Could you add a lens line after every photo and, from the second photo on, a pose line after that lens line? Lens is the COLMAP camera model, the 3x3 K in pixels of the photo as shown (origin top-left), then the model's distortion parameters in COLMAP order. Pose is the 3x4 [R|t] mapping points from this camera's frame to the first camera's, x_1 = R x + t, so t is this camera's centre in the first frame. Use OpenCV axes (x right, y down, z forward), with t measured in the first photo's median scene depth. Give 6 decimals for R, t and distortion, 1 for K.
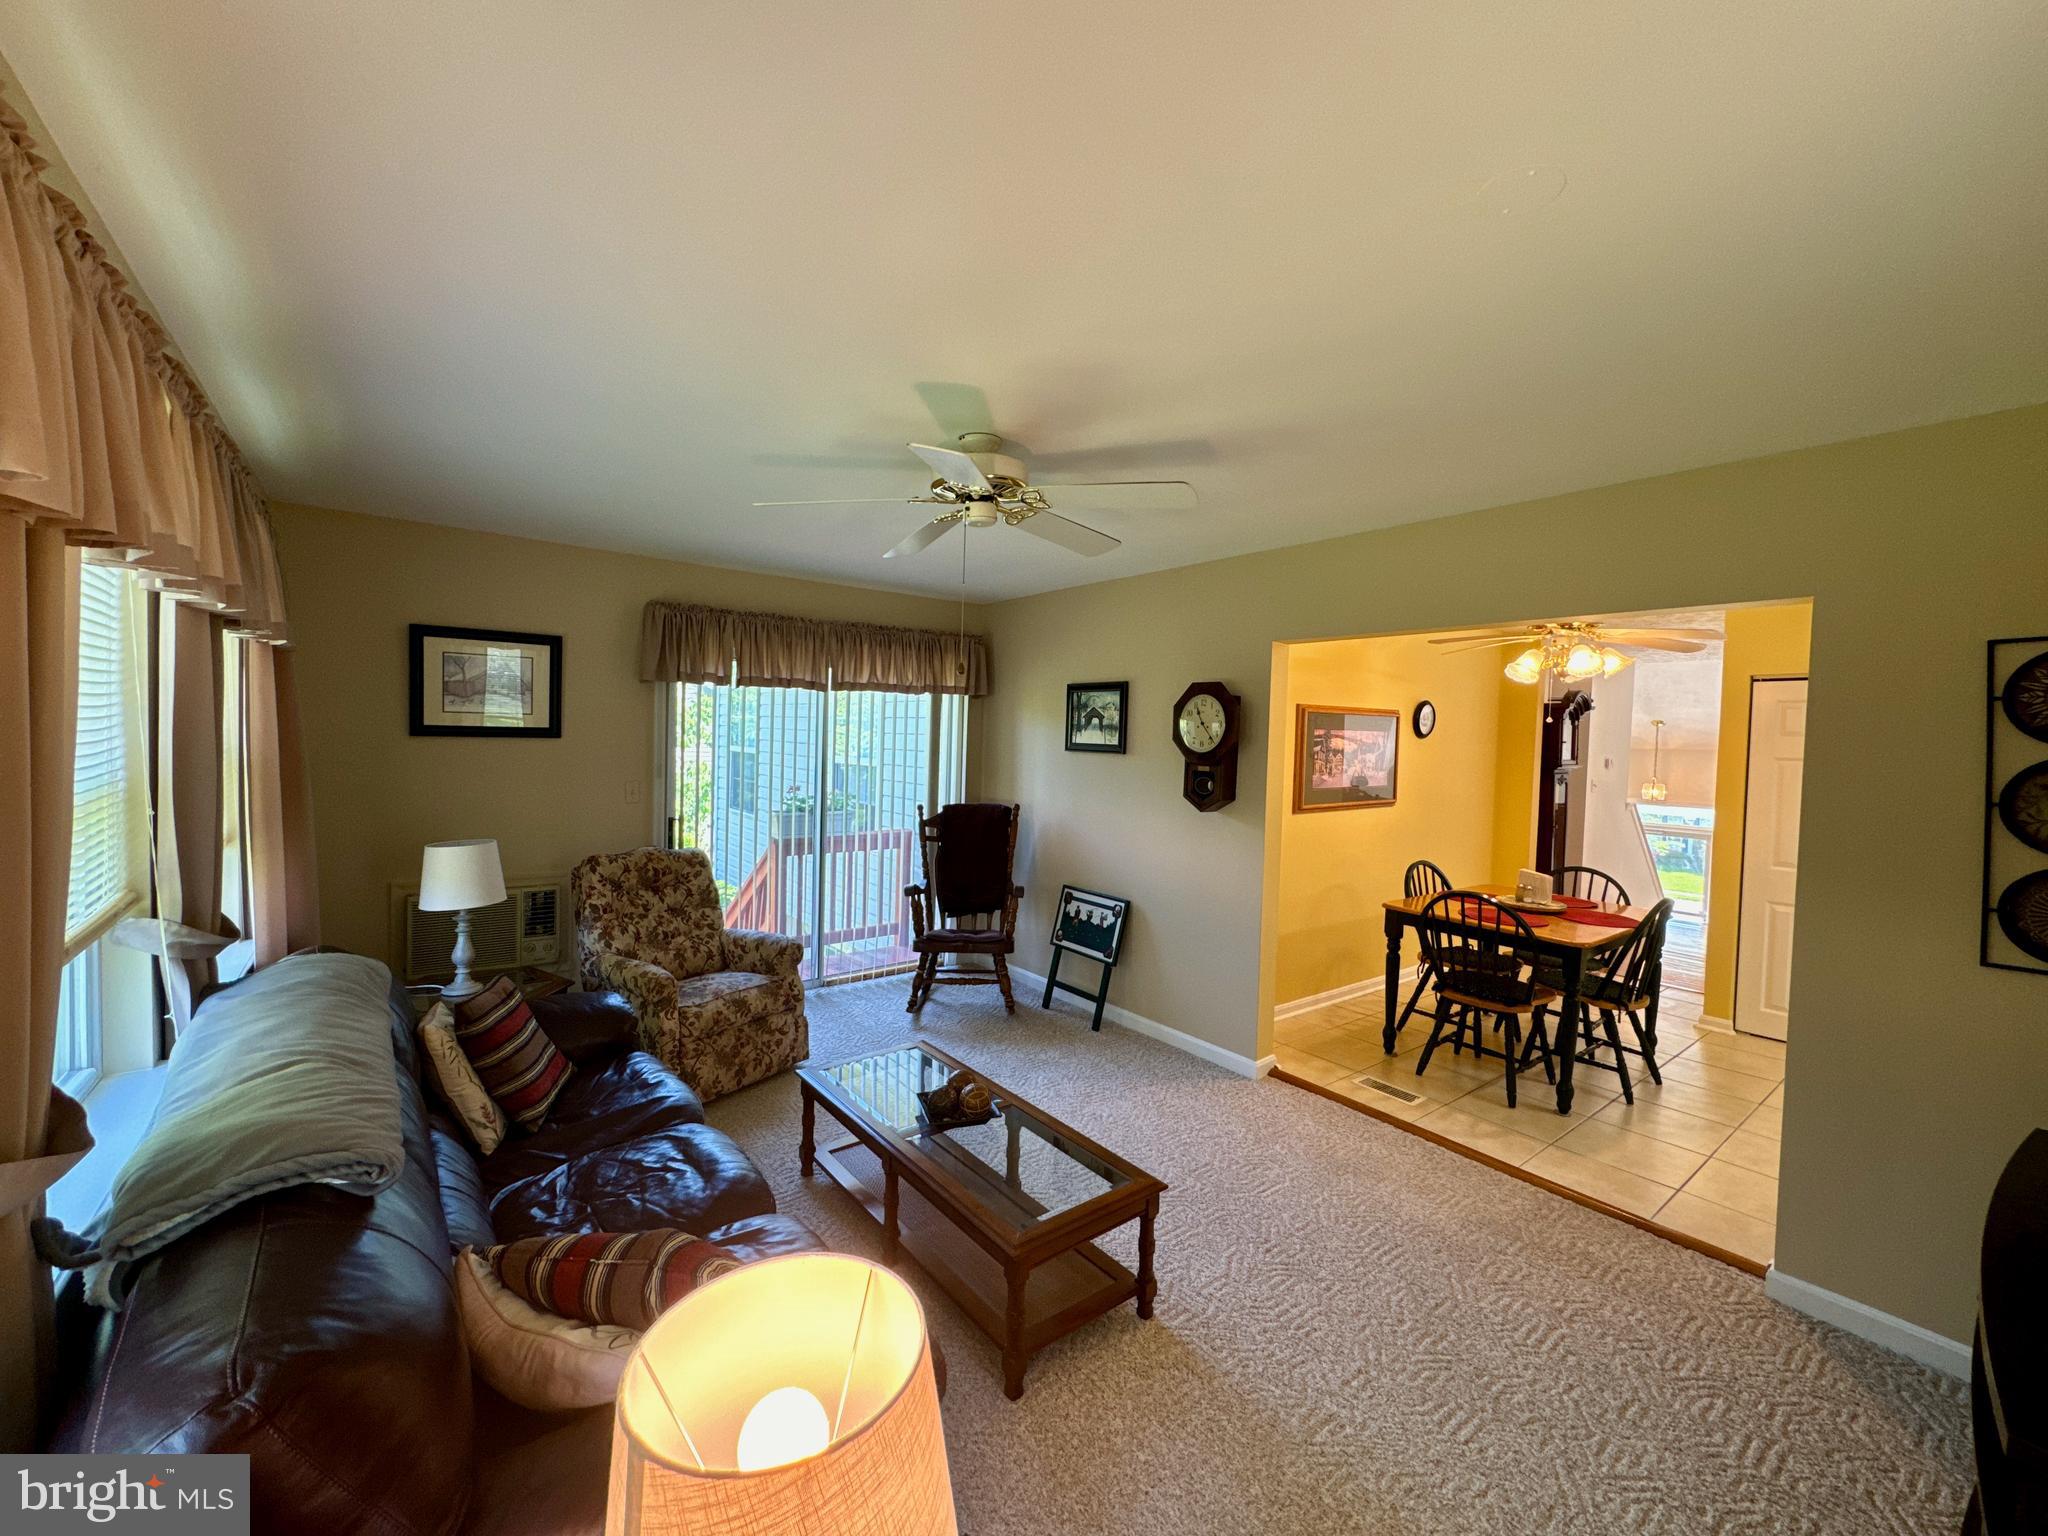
lens RADIAL K [[817.1, 0, 1023.3], [0, 817.1, 762.9], [0, 0, 1]] dist [-0.003309, 0.000482]
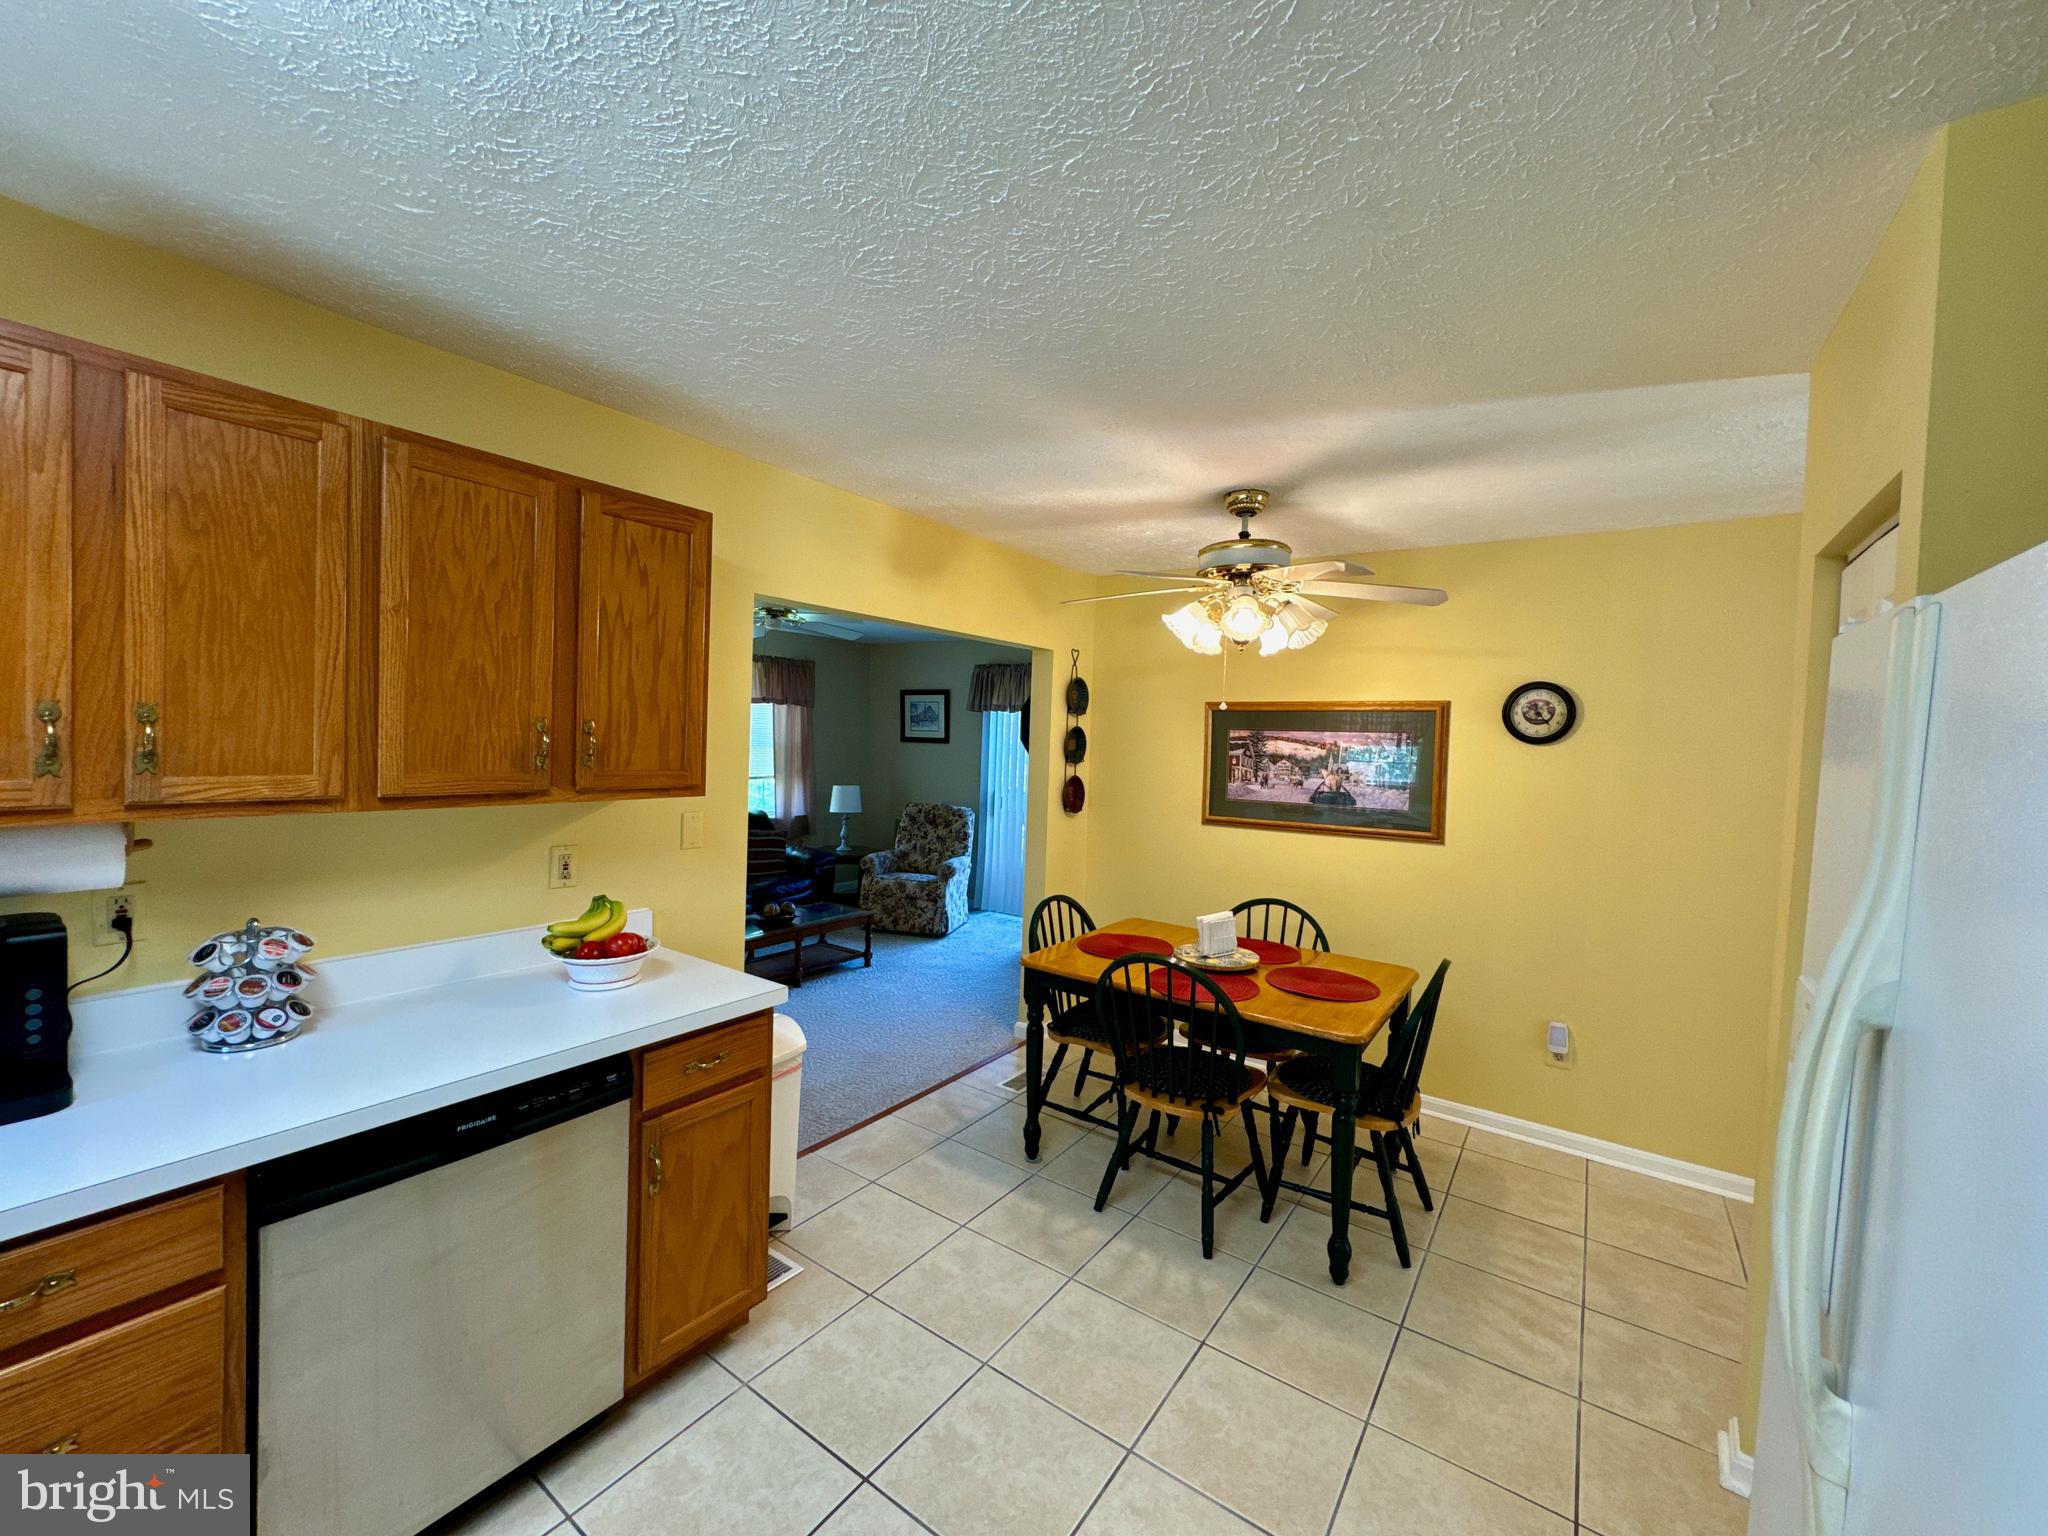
lens RADIAL K [[817.1, 0, 1022.2], [0, 817.1, 762.5], [0, 0, 1]] dist [-0.003309, 0.000482]
pose [[0.293741, 0.013096, -0.955795, 1.363448], [-0.058162, 0.998298, -0.004197, 0.011901], [0.954114, 0.056824, 0.294003, 0.652162]]
